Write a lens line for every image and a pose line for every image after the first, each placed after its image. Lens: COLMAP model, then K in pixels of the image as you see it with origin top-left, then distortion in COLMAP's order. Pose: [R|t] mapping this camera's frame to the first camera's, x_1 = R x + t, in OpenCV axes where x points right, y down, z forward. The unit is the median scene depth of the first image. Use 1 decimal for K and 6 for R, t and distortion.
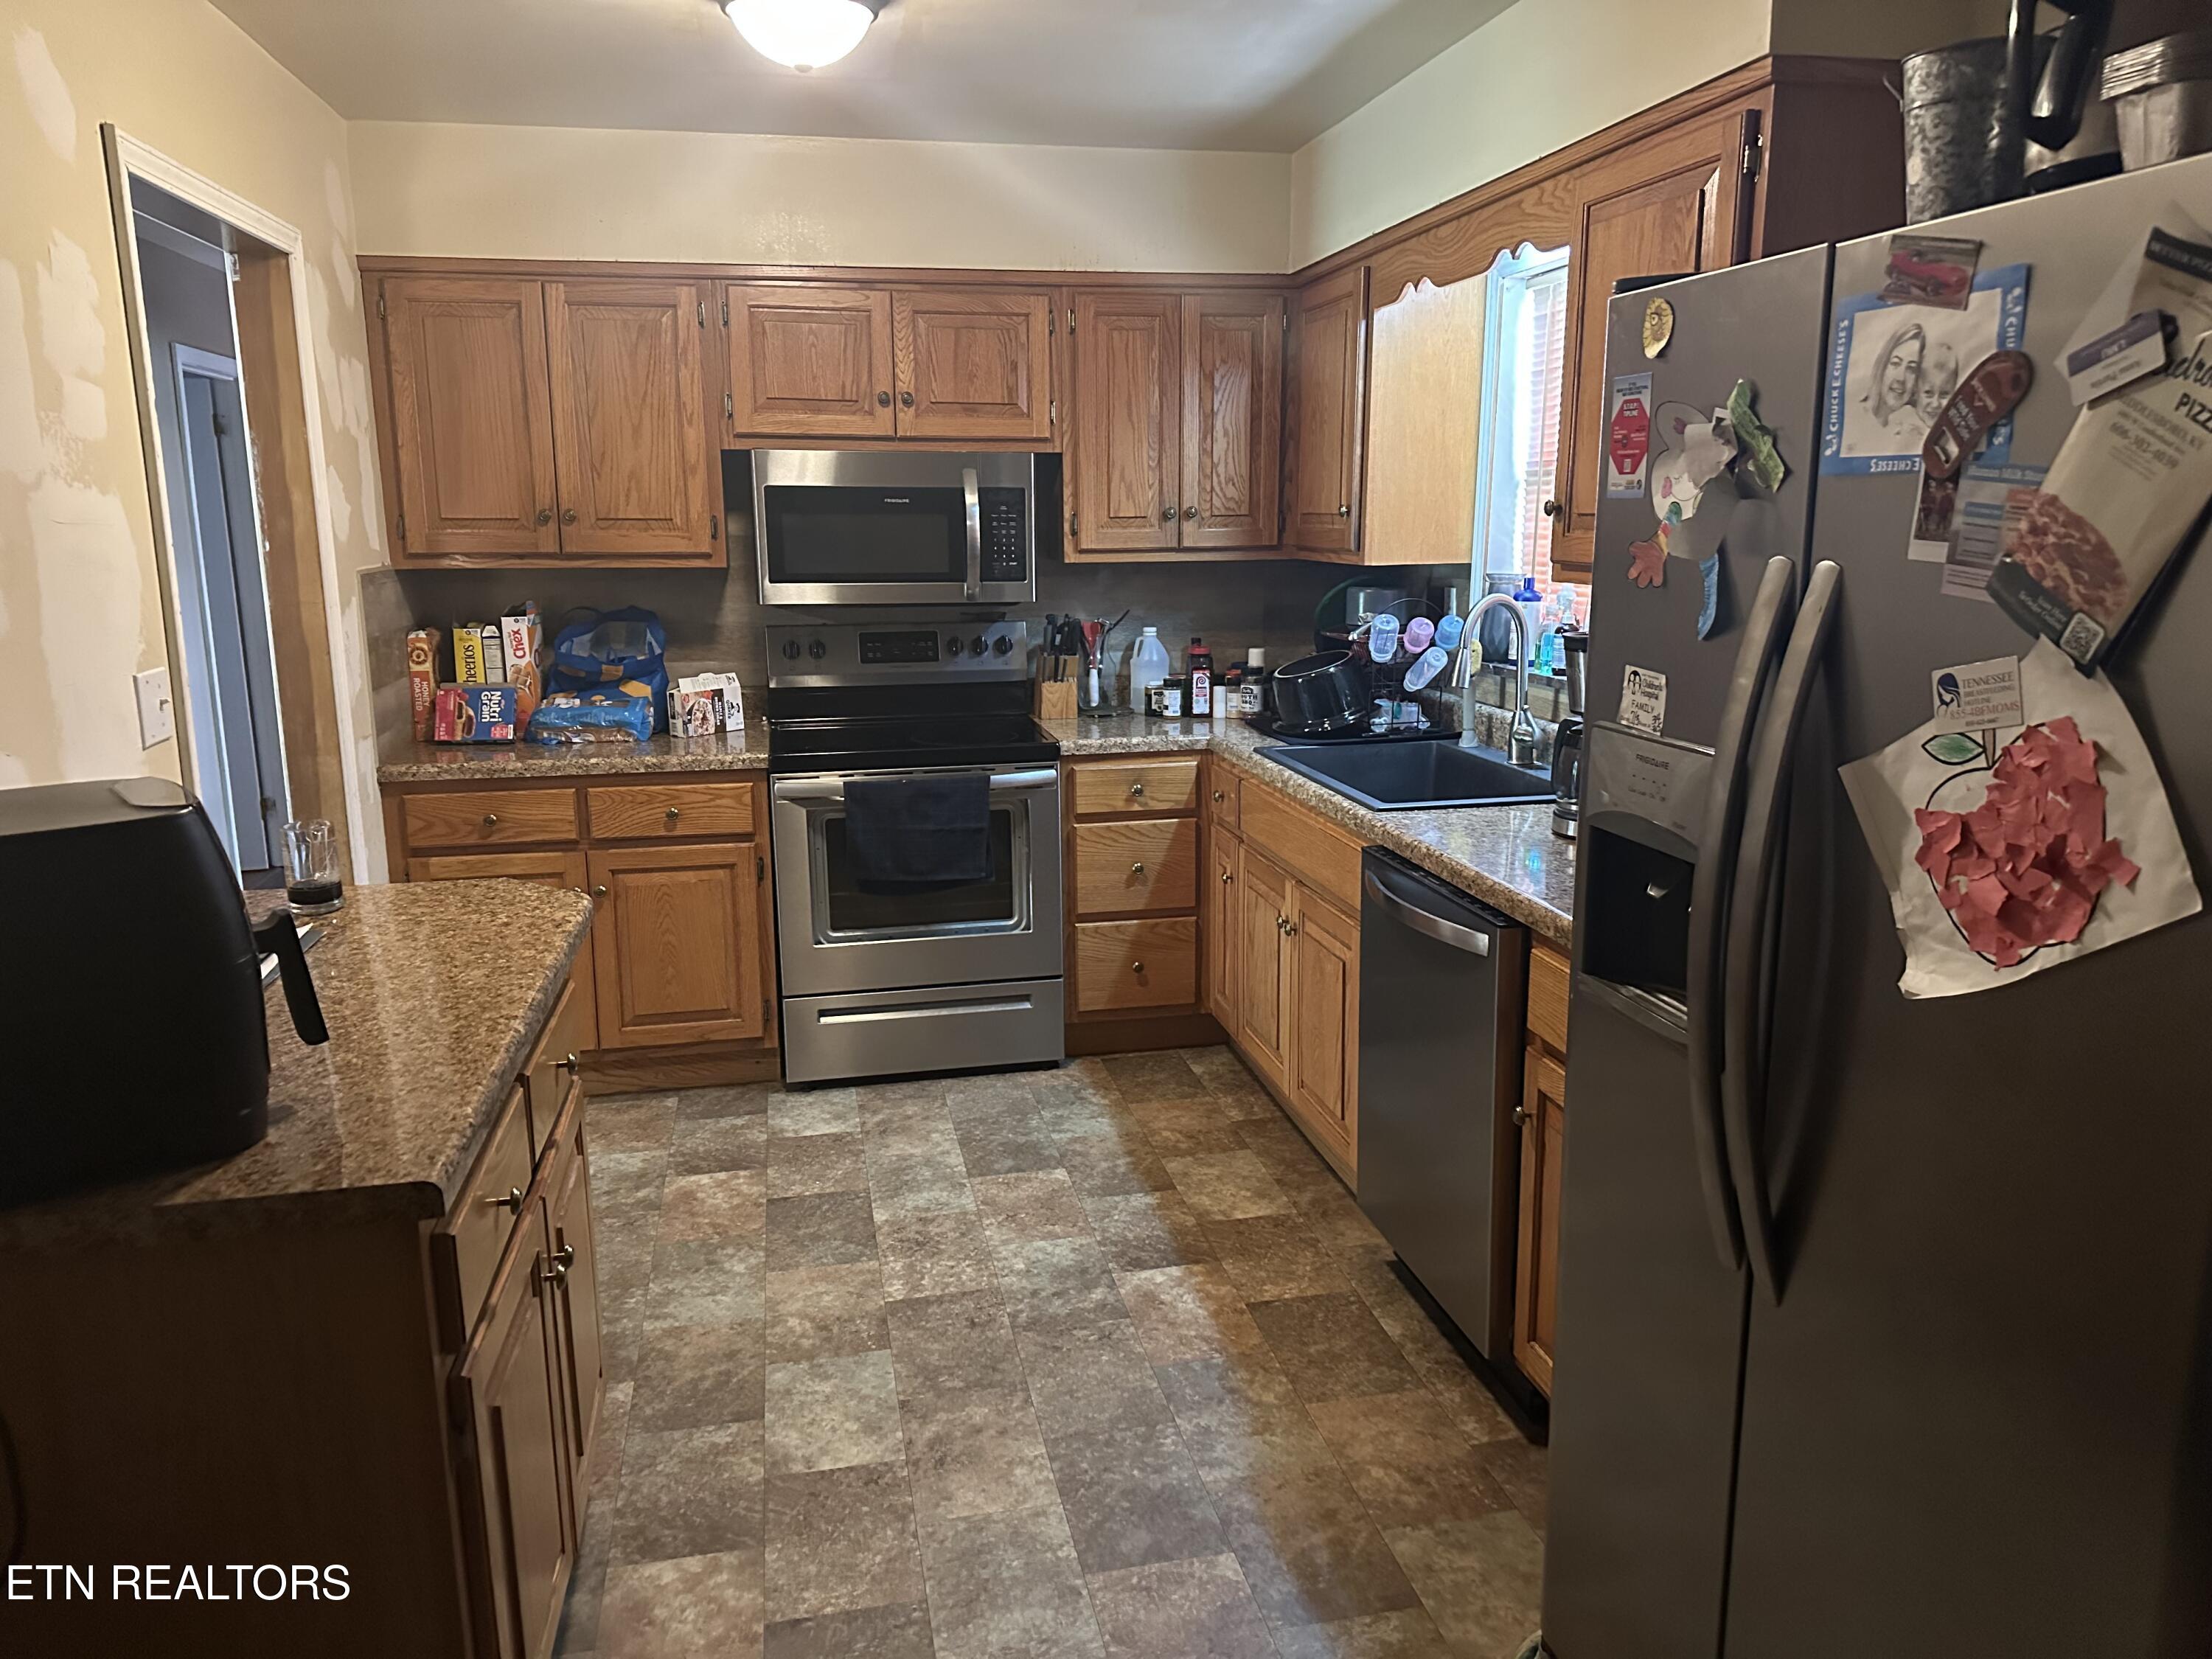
lens RADIAL K [[1535.3, 0, 1106.9], [0, 1535.3, 811.9], [0, 0, 1]] dist [0.050794, -0.065627]
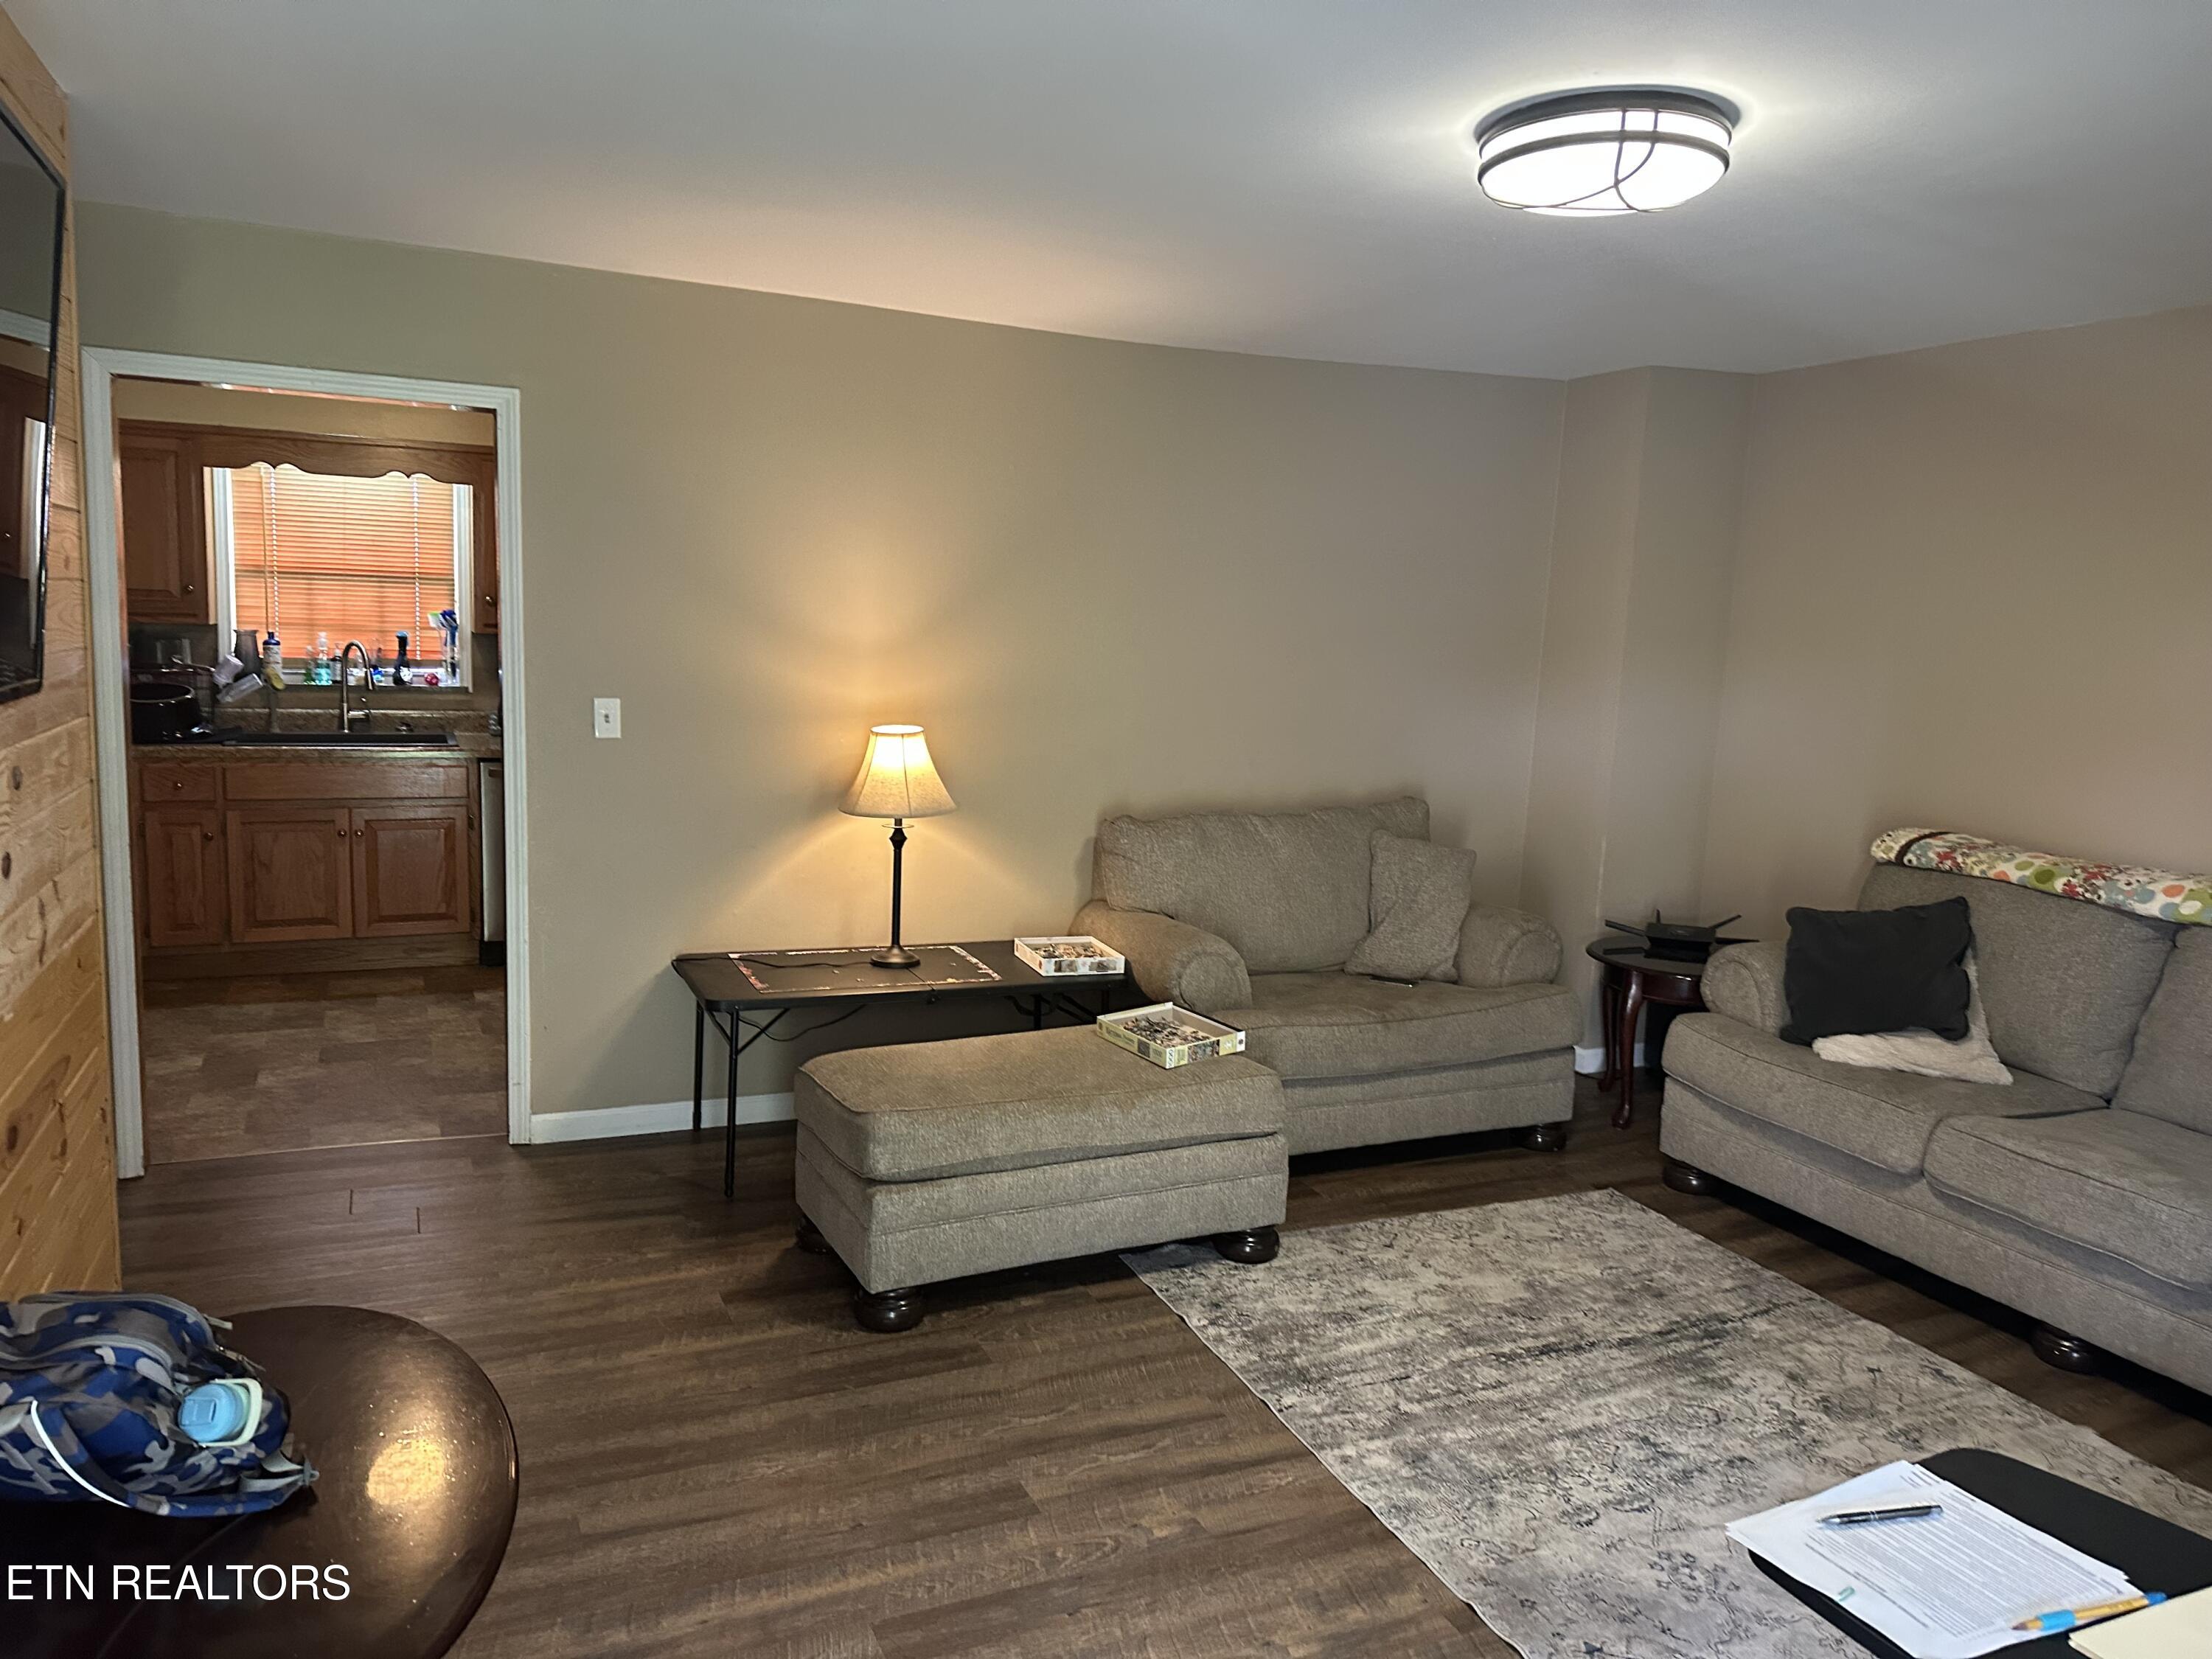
lens RADIAL K [[1535.3, 0, 1085.3], [0, 1535.3, 817.4], [0, 0, 1]] dist [0.050794, -0.065627]
pose [[-0.198469, -0.134269, 0.970867, -2.025876], [0.155009, 0.973805, 0.166363, -0.123175], [-0.967772, 0.183511, -0.172457, 0.588770]]
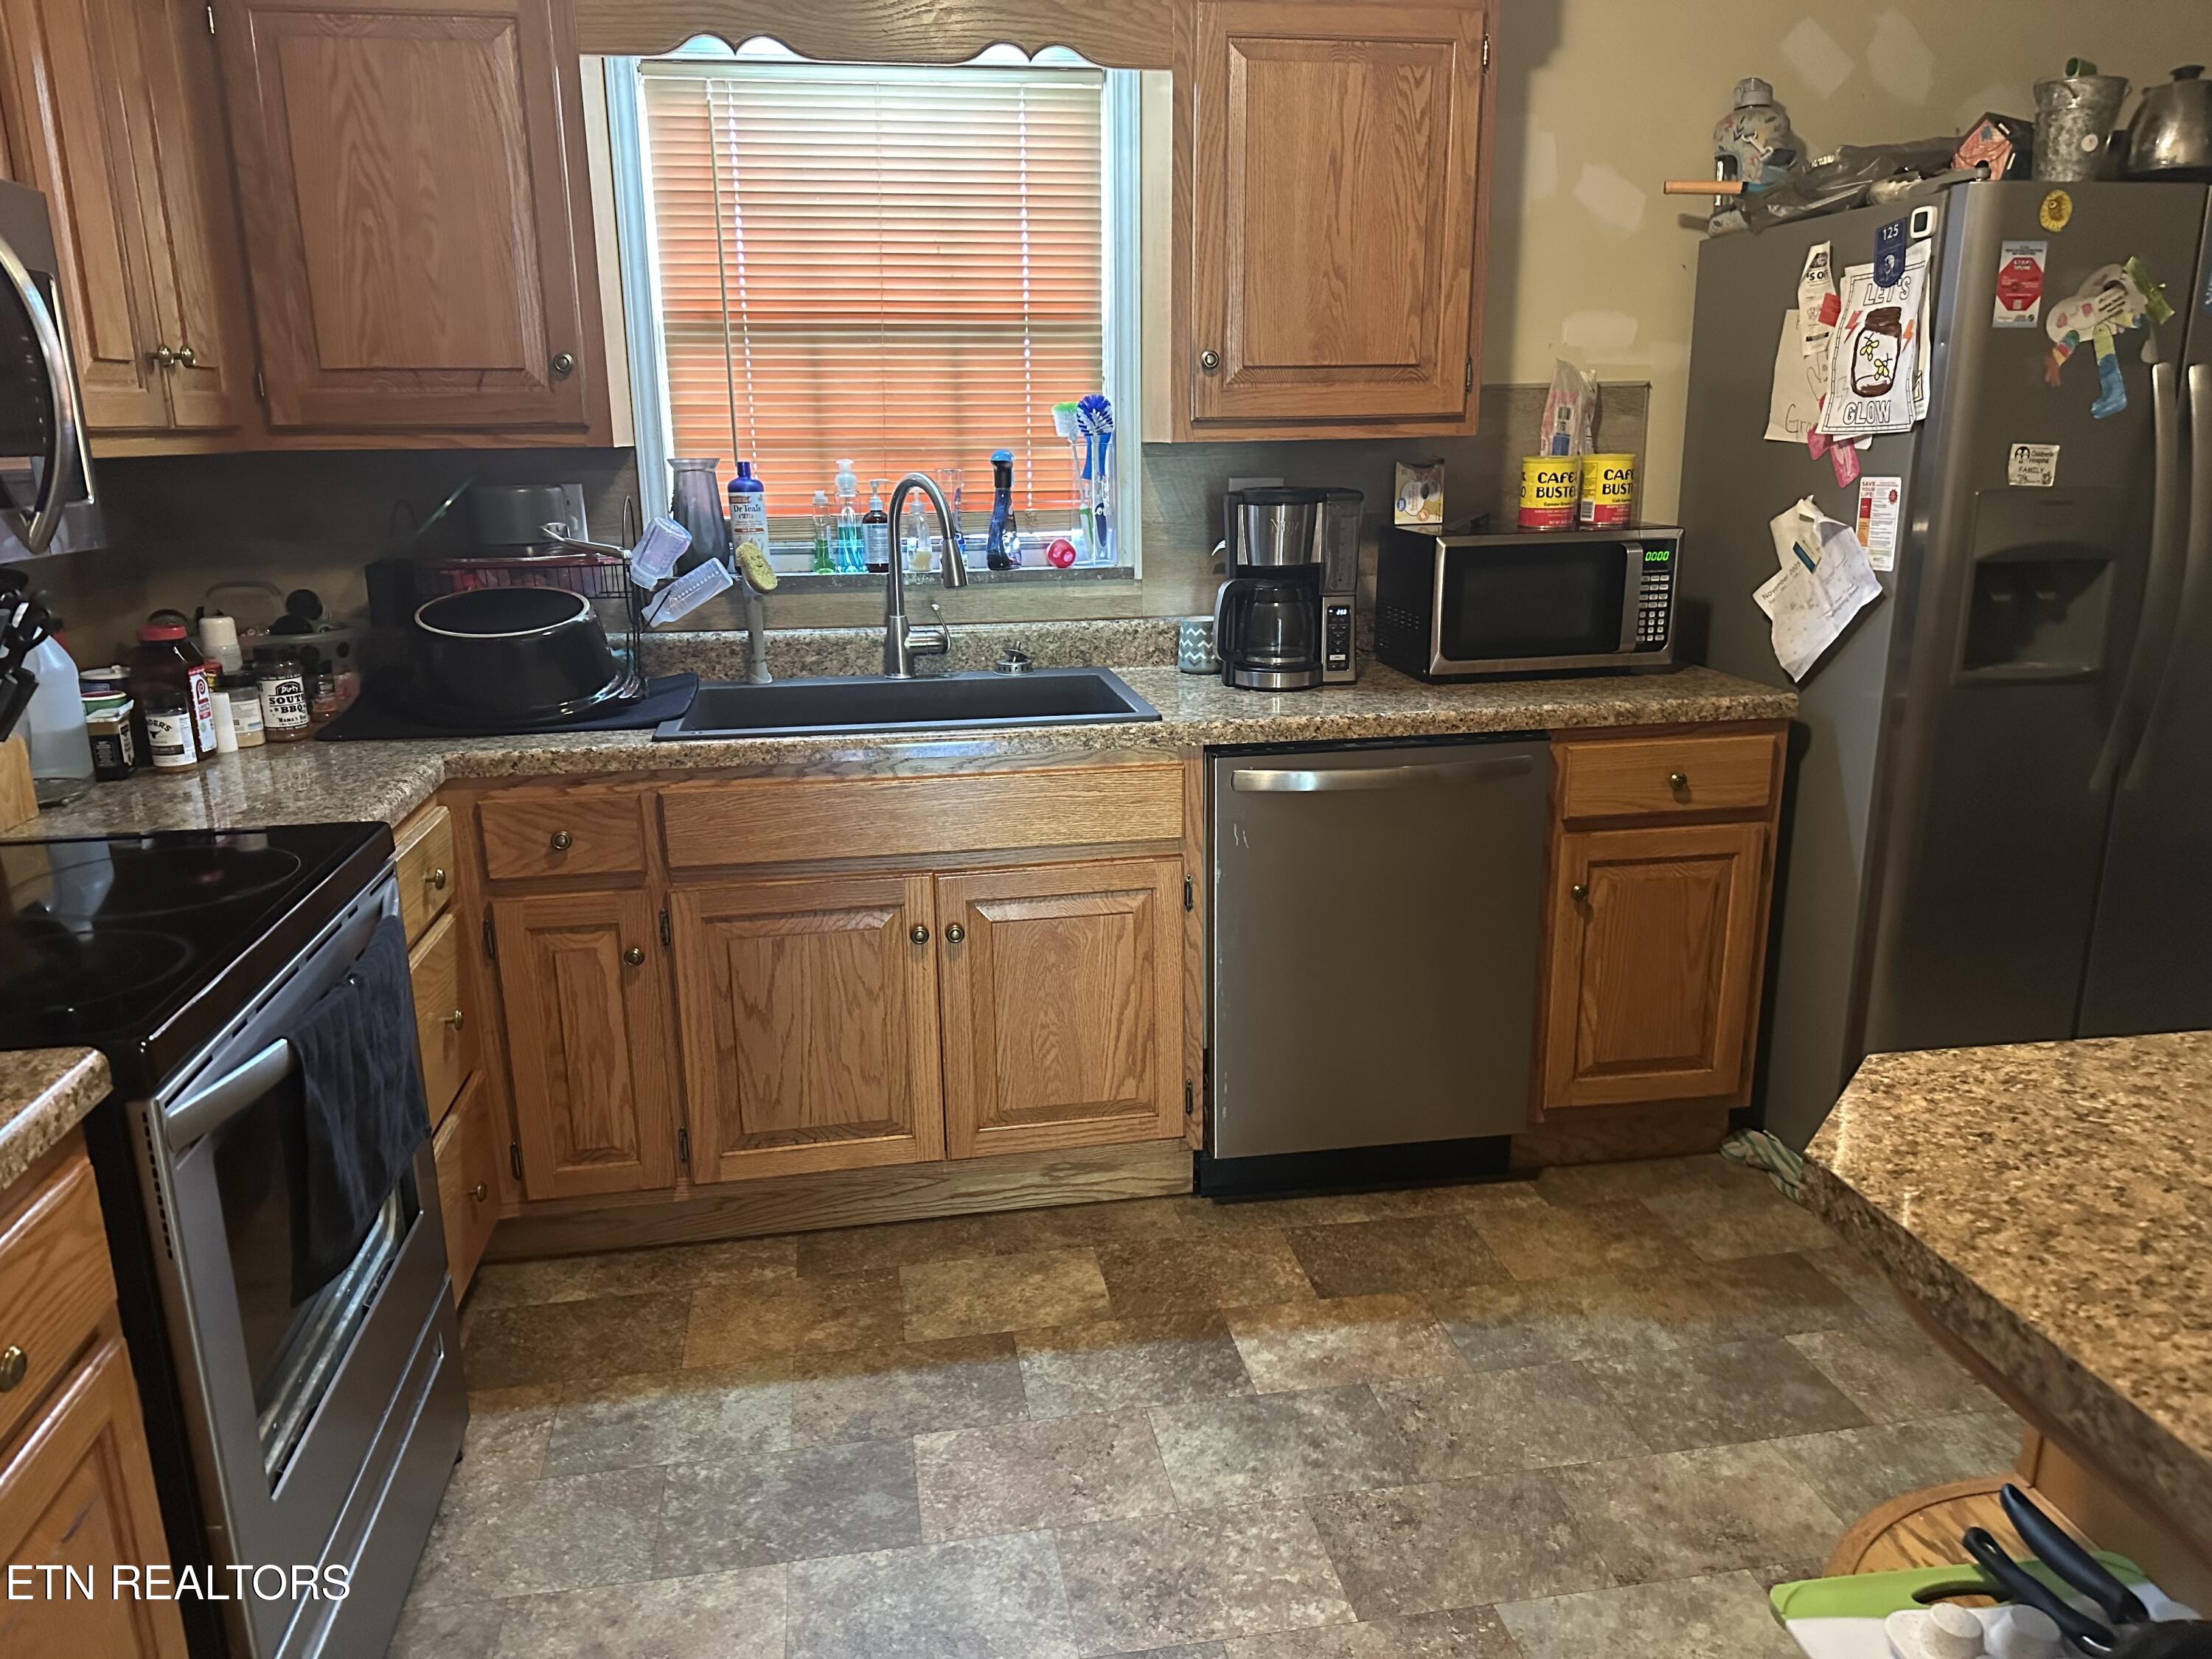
lens RADIAL K [[1535.3, 0, 1118.5], [0, 1535.3, 820.0], [0, 0, 1]] dist [0.050794, -0.065627]
pose [[0.036912, -0.240404, 0.969971, -0.676658], [0.206644, 0.951490, 0.227960, -0.148958], [-0.977720, 0.192024, 0.084800, 0.991763]]
